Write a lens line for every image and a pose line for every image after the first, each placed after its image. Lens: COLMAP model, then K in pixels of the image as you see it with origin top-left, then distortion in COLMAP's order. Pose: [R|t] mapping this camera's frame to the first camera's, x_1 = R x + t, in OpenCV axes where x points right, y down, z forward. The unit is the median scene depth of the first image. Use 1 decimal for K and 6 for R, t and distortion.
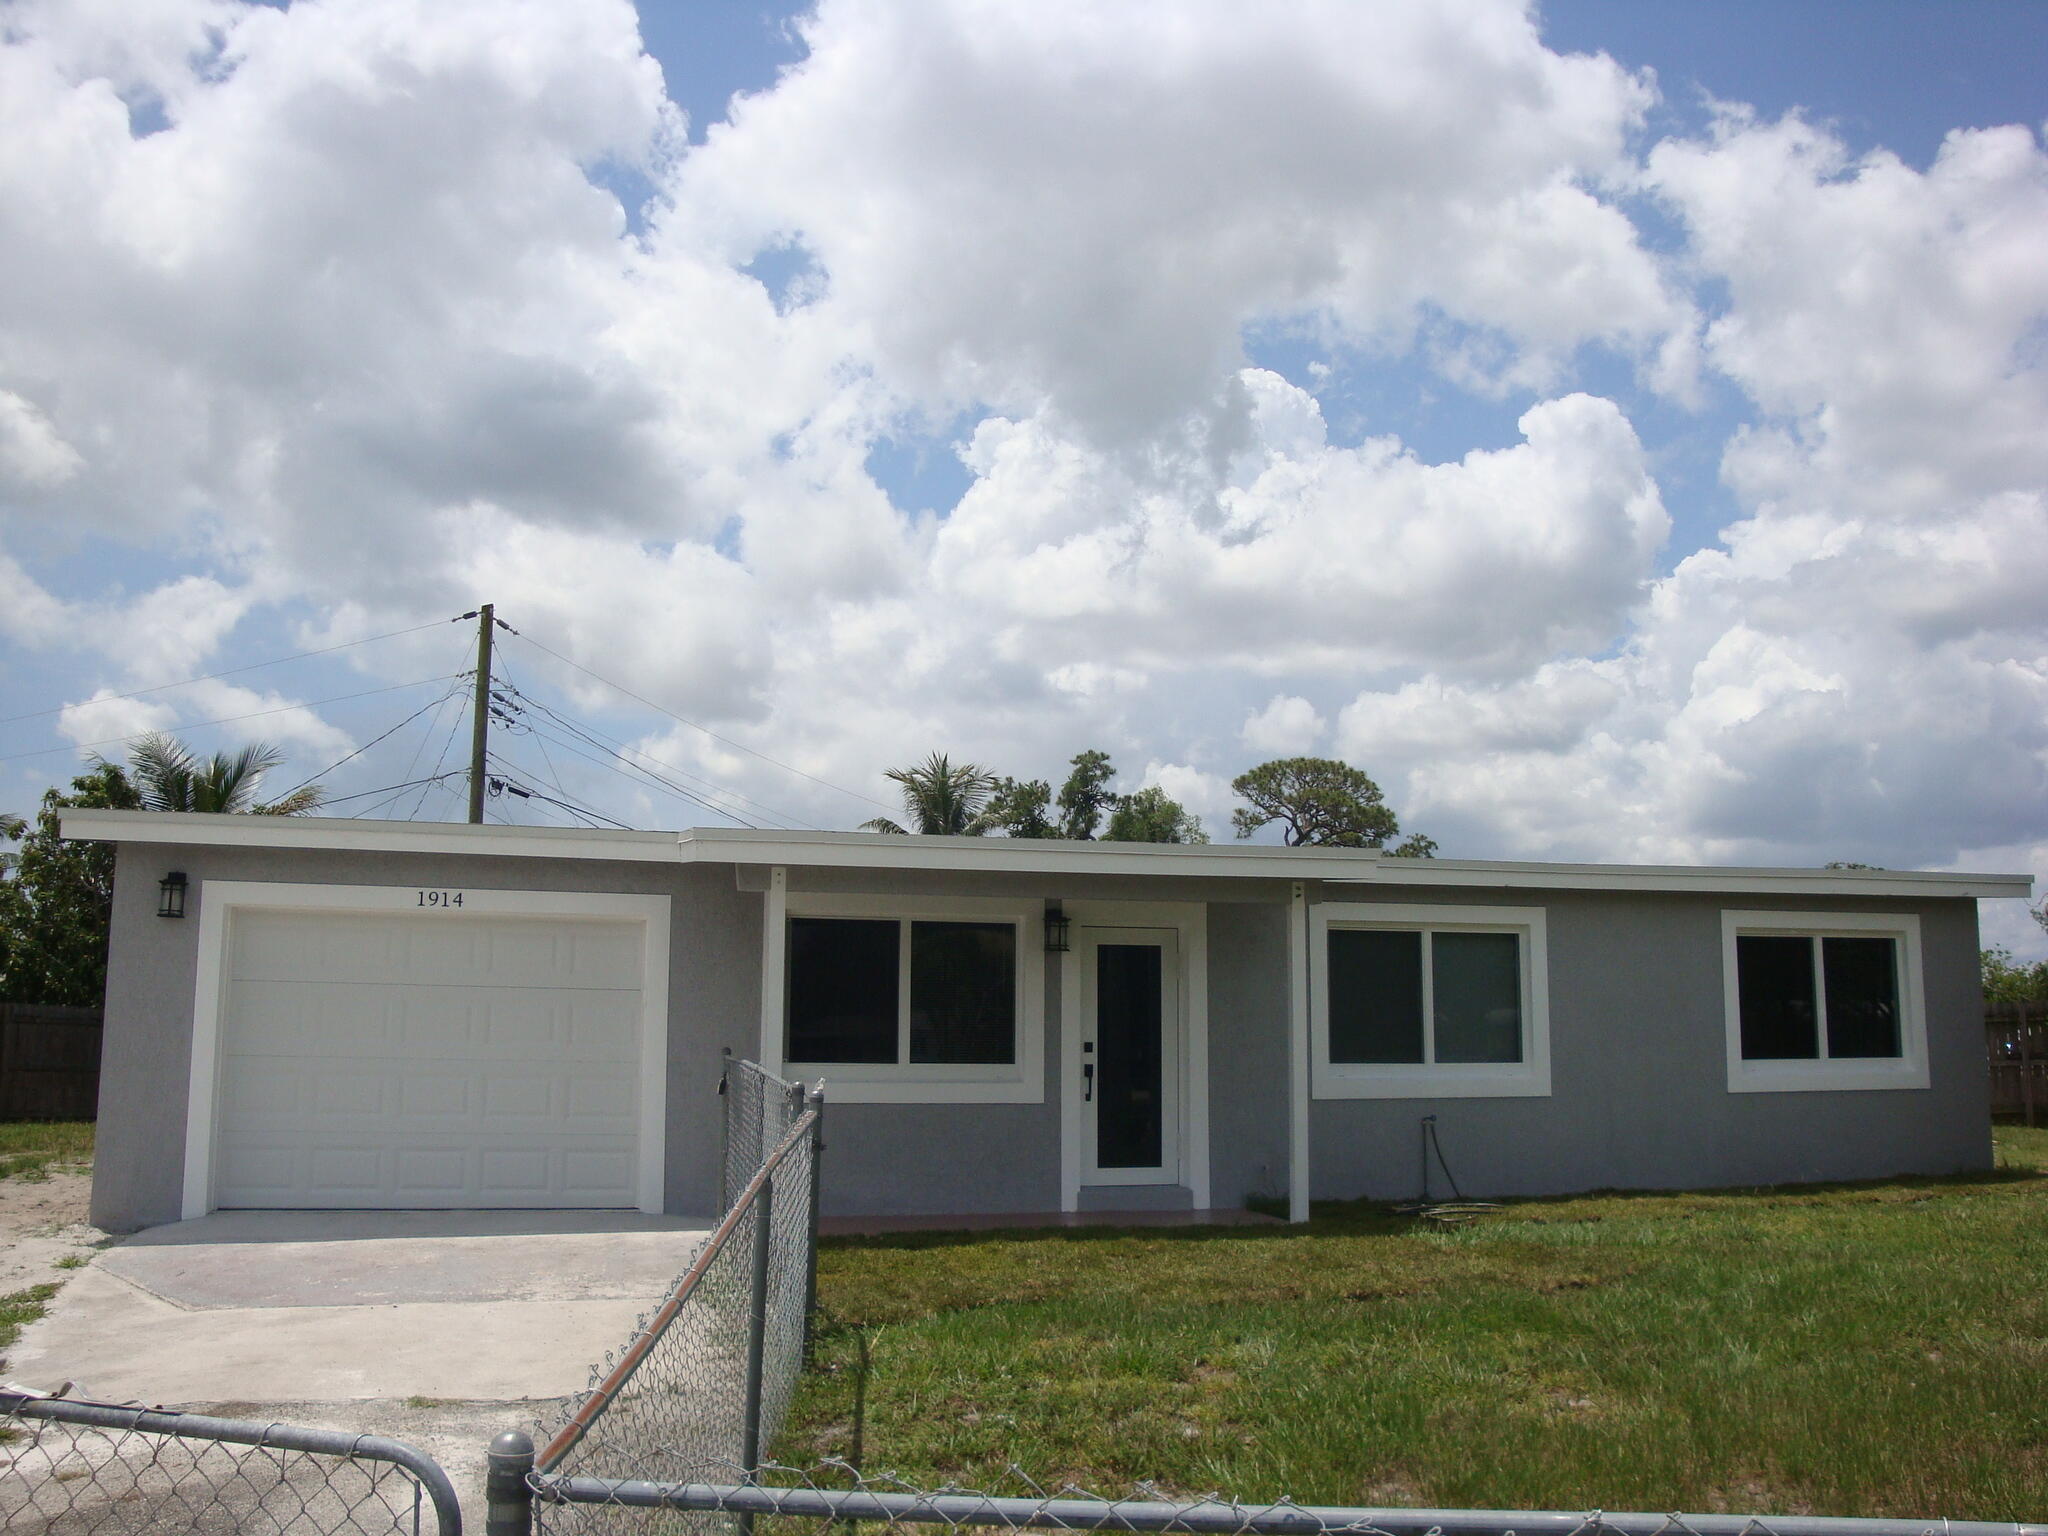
lens RADIAL K [[1839.7, 0, 1030.9], [0, 1839.7, 773.1], [0, 0, 1]] dist [-0.169260, 0.148543]
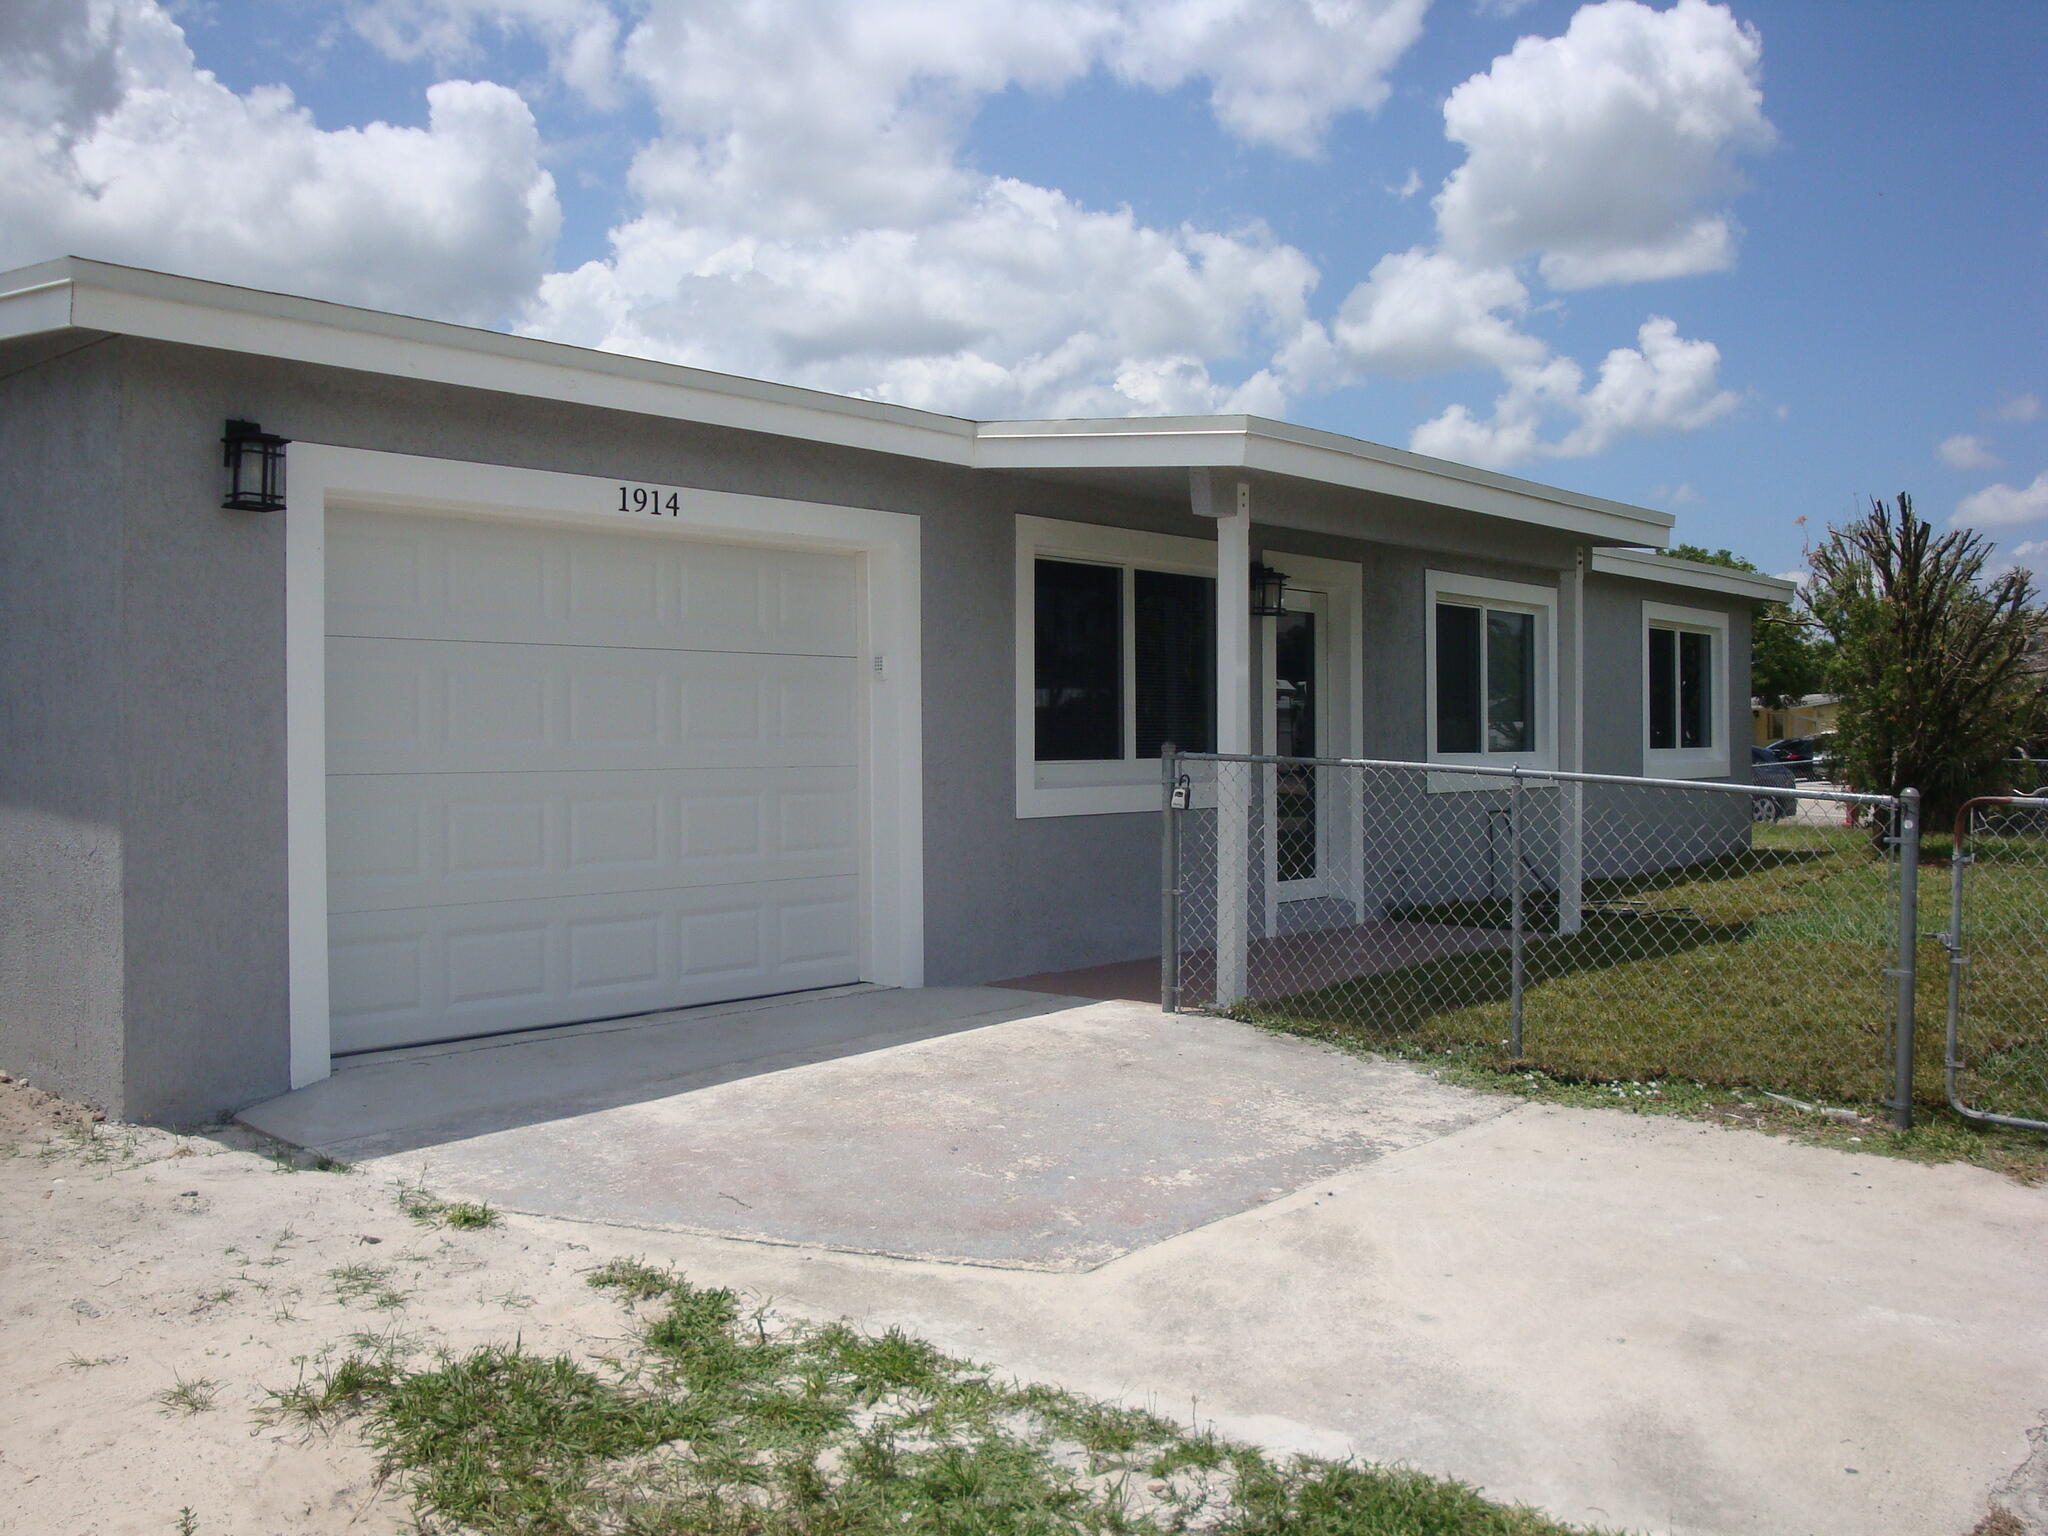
lens RADIAL K [[1839.7, 0, 1030.9], [0, 1839.7, 773.1], [0, 0, 1]] dist [-0.169260, 0.148543]
pose [[0.822000, -0.020530, 0.569117, -0.469771], [-0.074338, 0.986931, 0.142972, 0.052466], [-0.564614, -0.159830, 0.809732, 0.362149]]
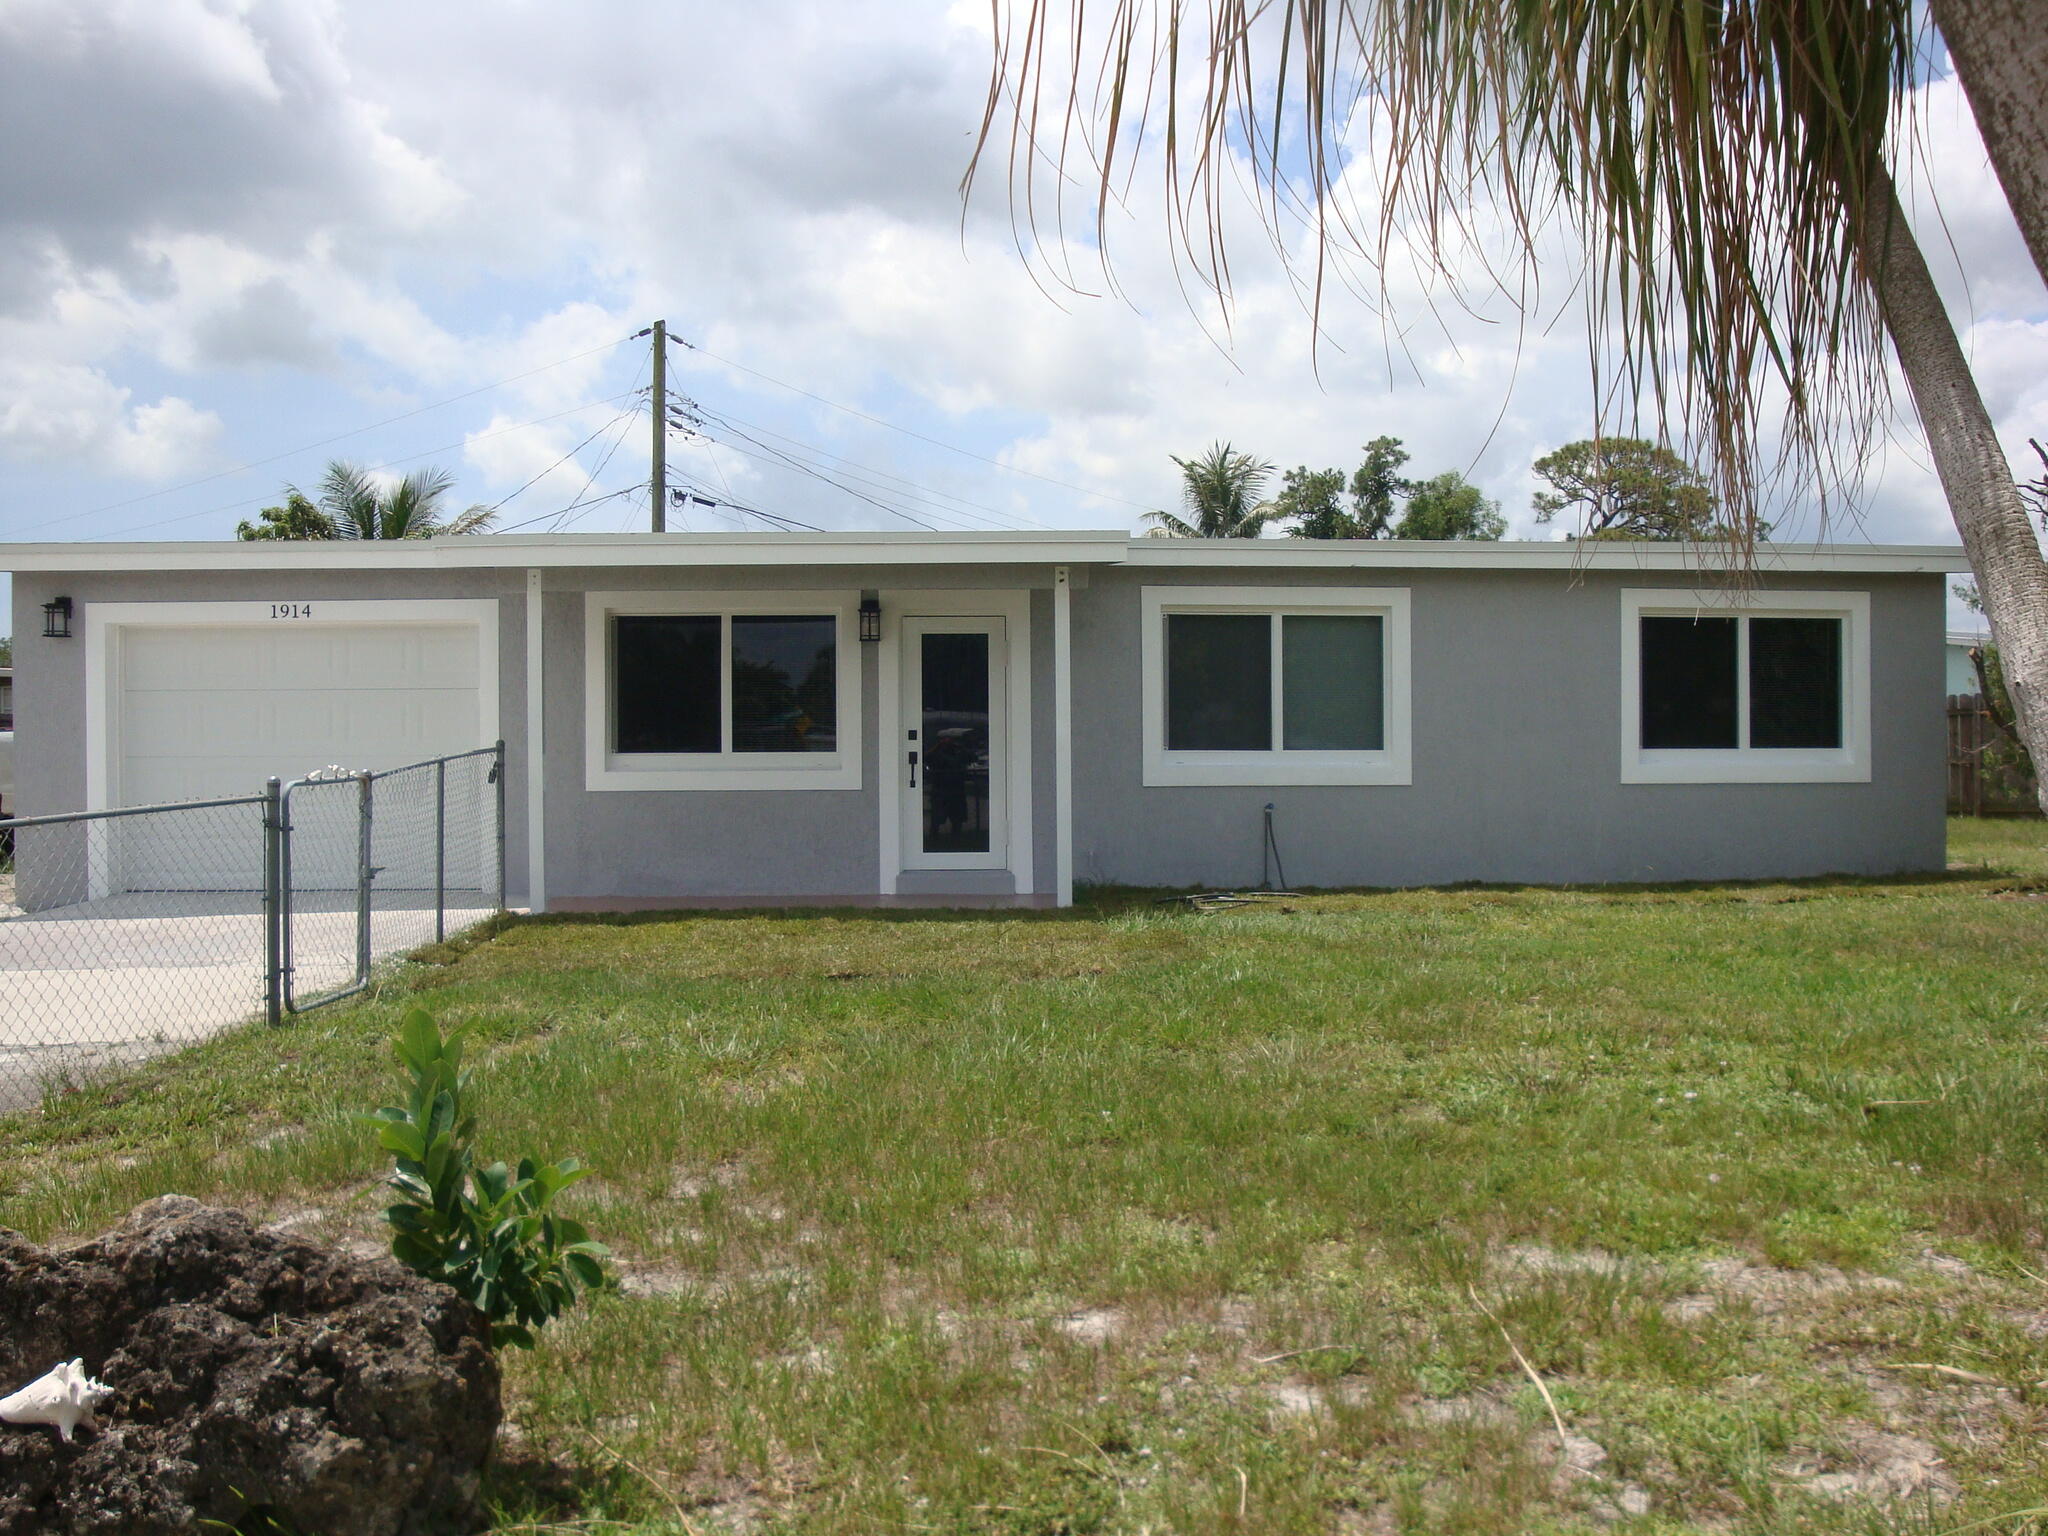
lens RADIAL K [[1839.7, 0, 1030.9], [0, 1839.7, 773.1], [0, 0, 1]] dist [-0.169260, 0.148543]
pose [[0.977815, -0.005104, -0.209410, 0.280385], [0.039578, 0.986198, 0.160769, 0.008277], [0.205700, -0.165490, 0.964521, 0.023949]]
